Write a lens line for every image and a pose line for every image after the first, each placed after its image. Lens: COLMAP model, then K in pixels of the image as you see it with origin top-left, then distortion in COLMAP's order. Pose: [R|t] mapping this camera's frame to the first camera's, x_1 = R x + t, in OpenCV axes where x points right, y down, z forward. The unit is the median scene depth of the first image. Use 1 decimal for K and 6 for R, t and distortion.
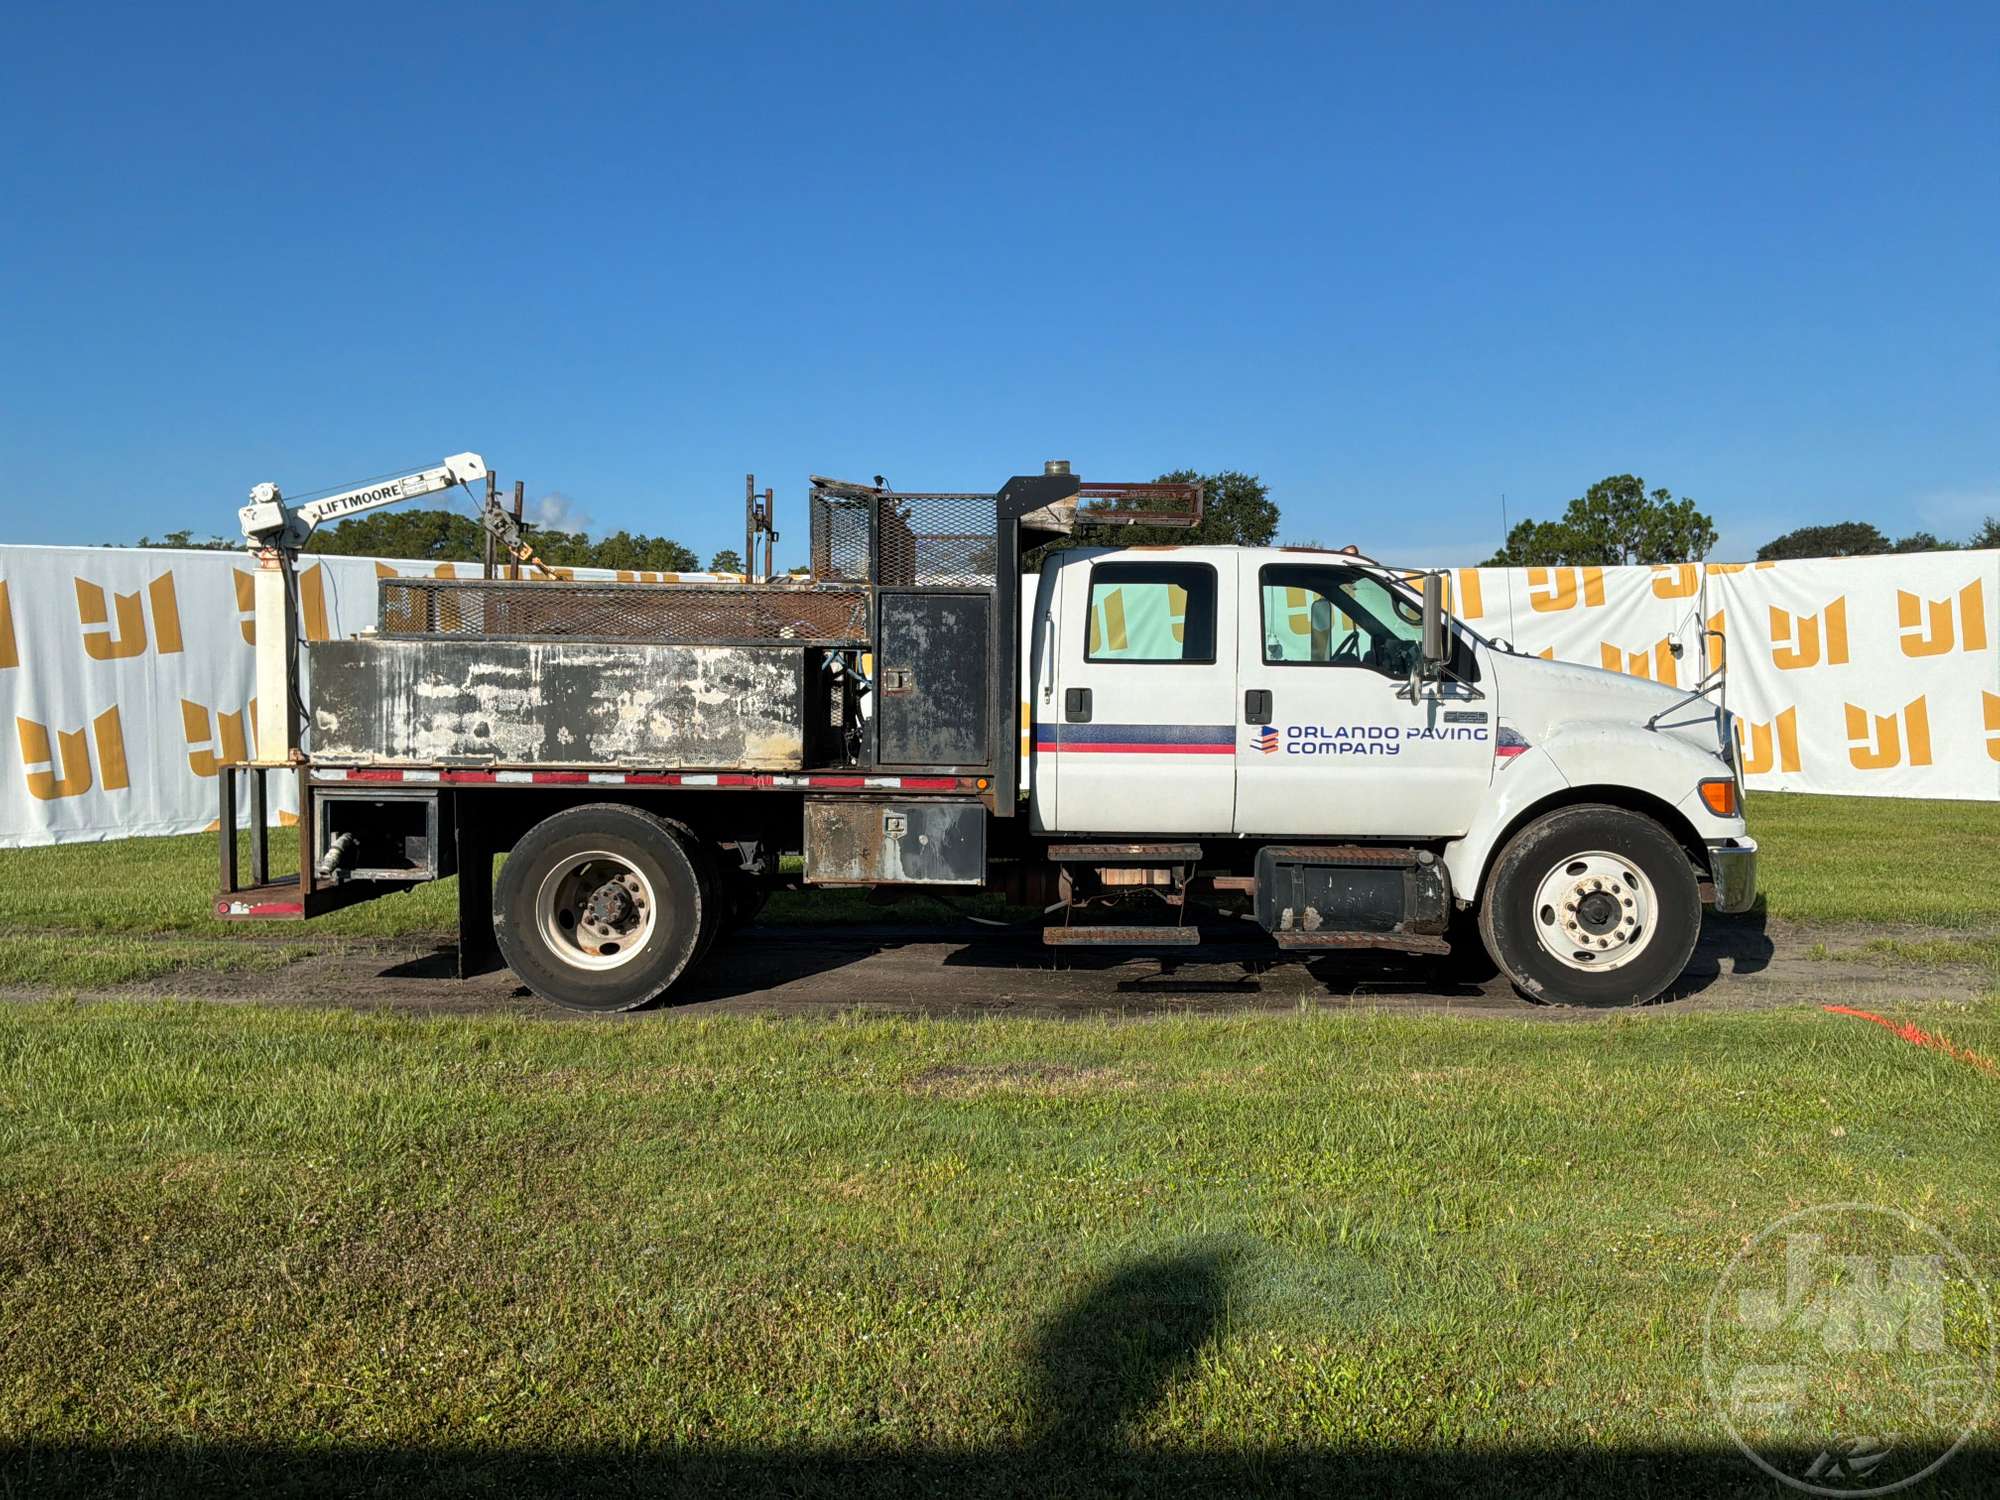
lens RADIAL K [[1657.9, 0, 999.0], [0, 1657.9, 741.1], [0, 0, 1]] dist [0.161392, -0.337760]
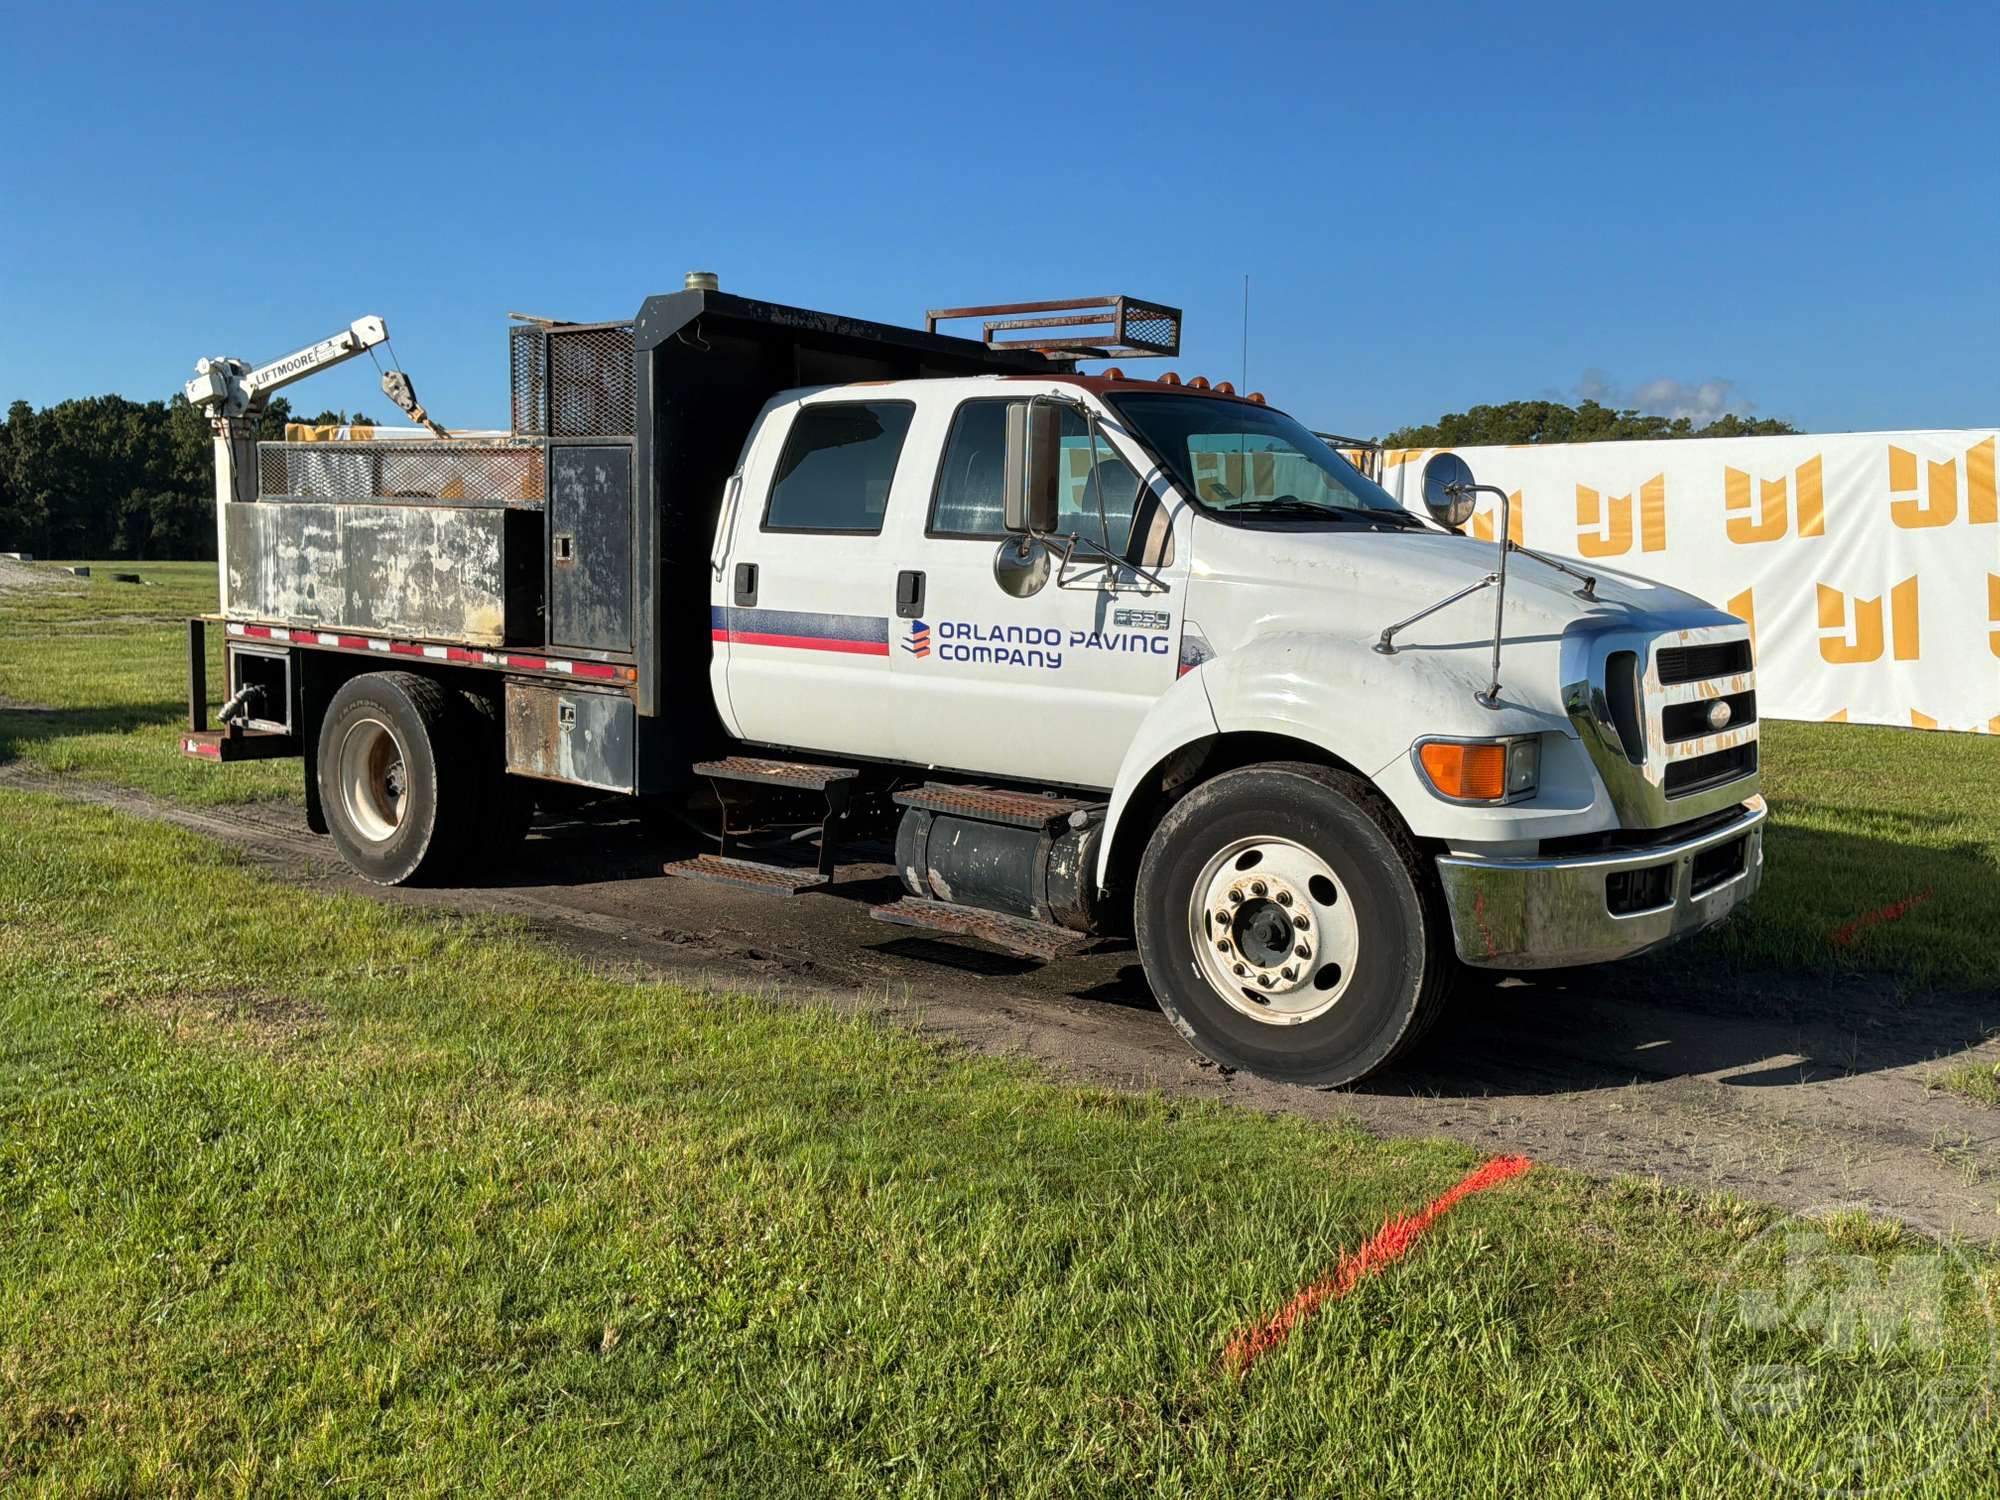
lens RADIAL K [[1657.9, 0, 999.0], [0, 1657.9, 741.1], [0, 0, 1]] dist [0.161392, -0.337760]
pose [[0.798221, 0.082815, -0.596645, 0.639882], [-0.045772, 0.995979, 0.077007, -0.014154], [0.600623, -0.034159, 0.798802, 0.433446]]
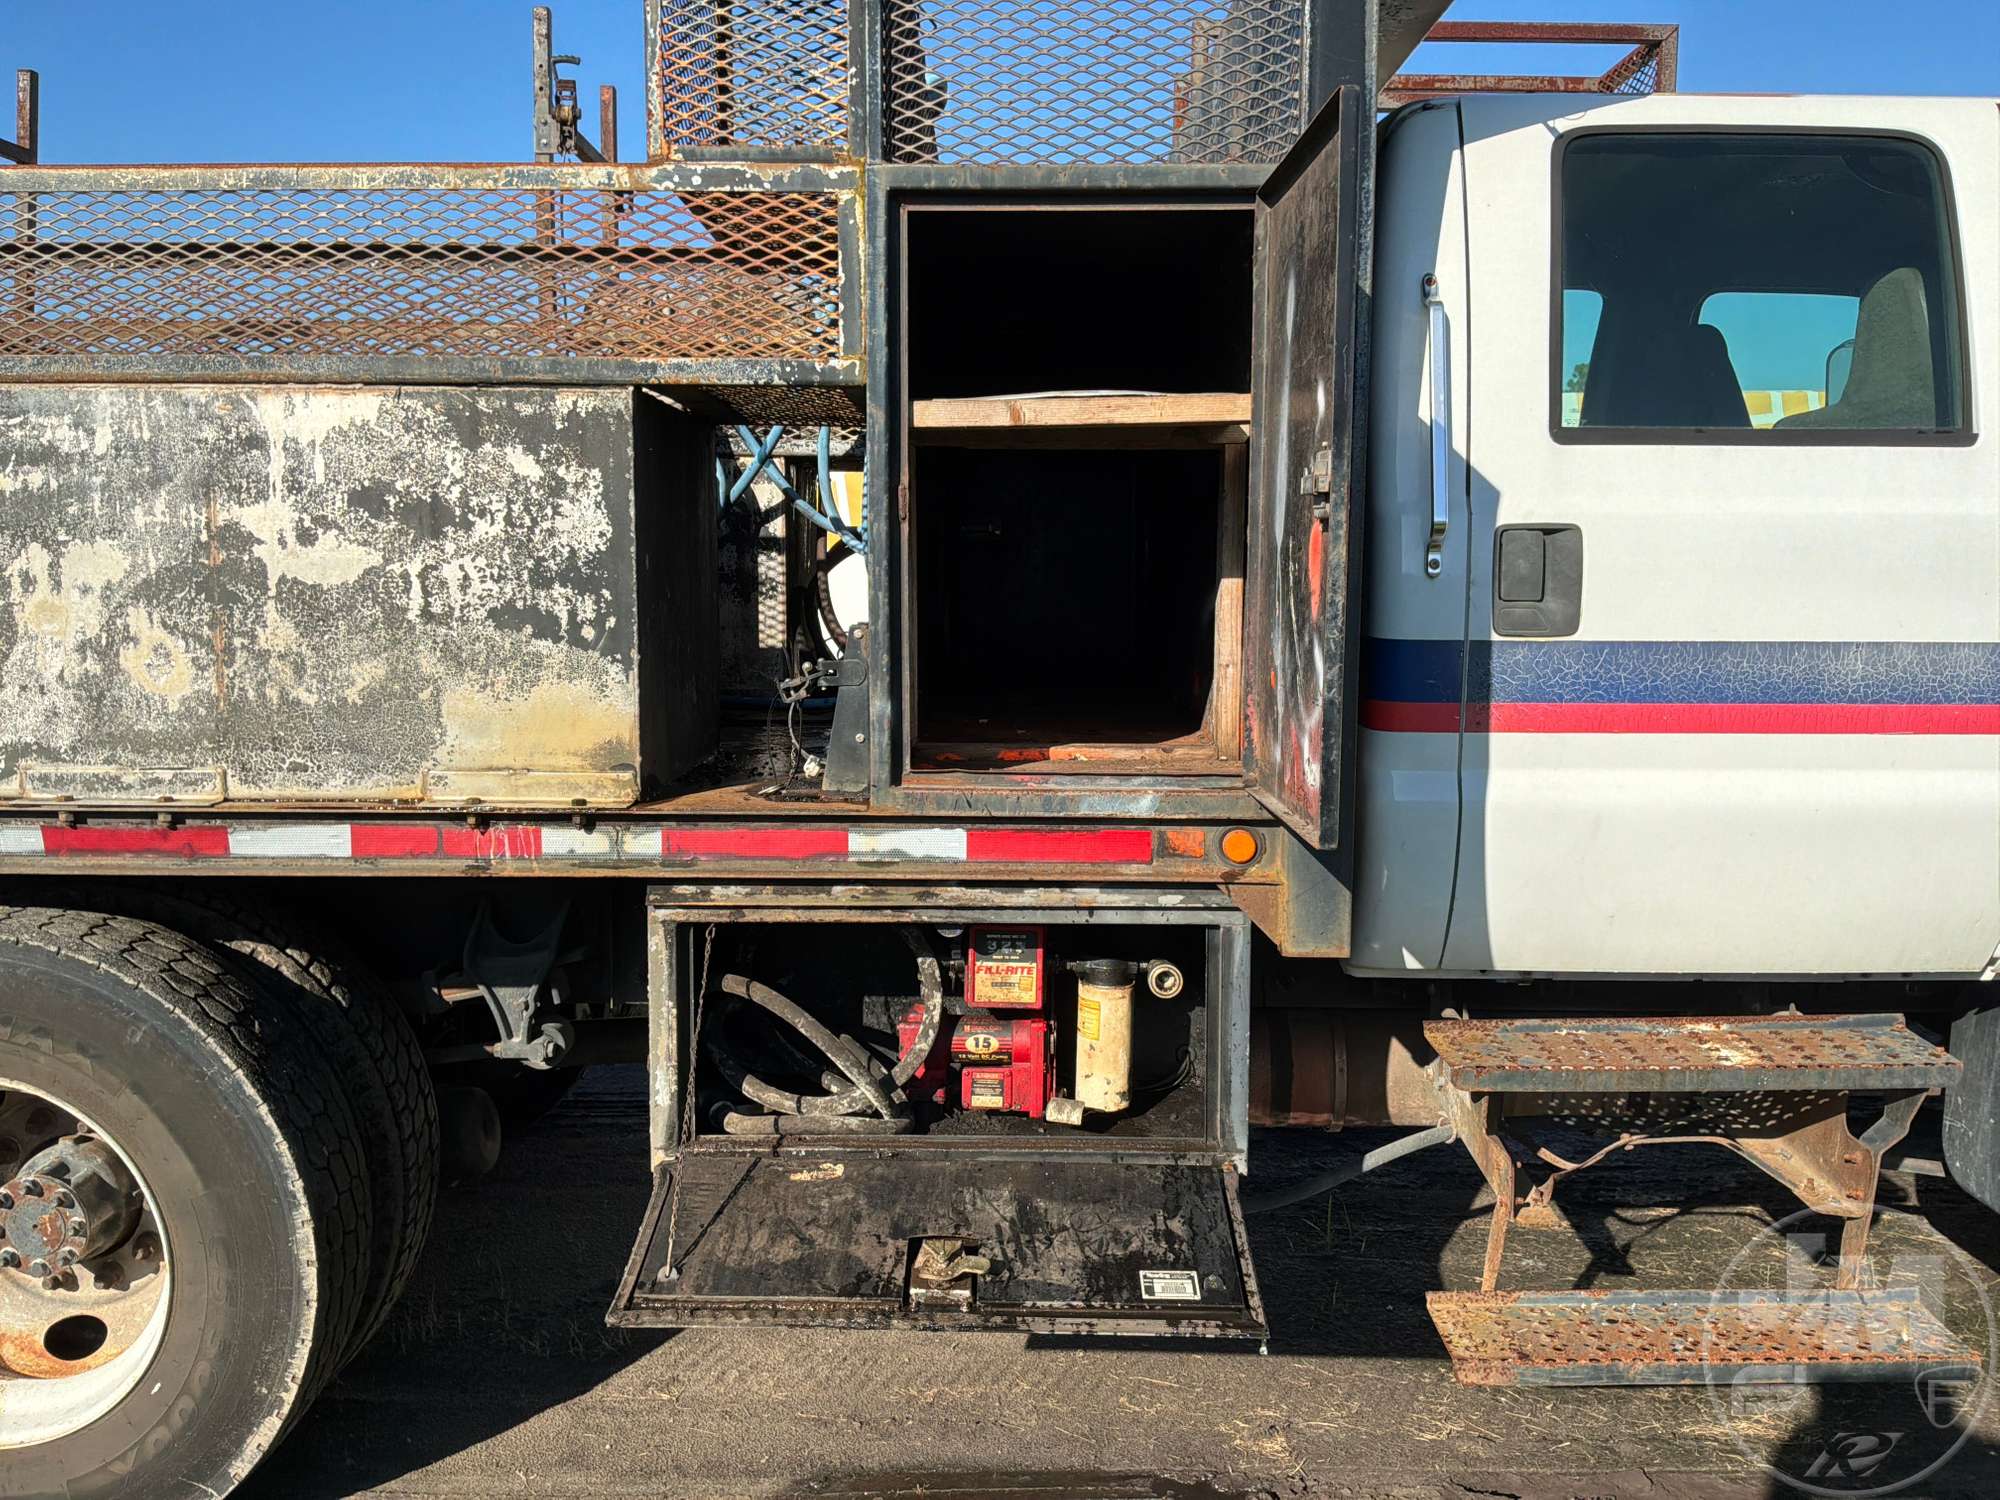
lens RADIAL K [[1657.9, 0, 999.0], [0, 1657.9, 741.1], [0, 0, 1]] dist [0.161392, -0.337760]
pose [[0.999780, -0.008698, 0.019079, -0.058836], [0.007351, 0.997552, 0.069537, -0.014519], [-0.019637, -0.069381, 0.997397, 0.697002]]
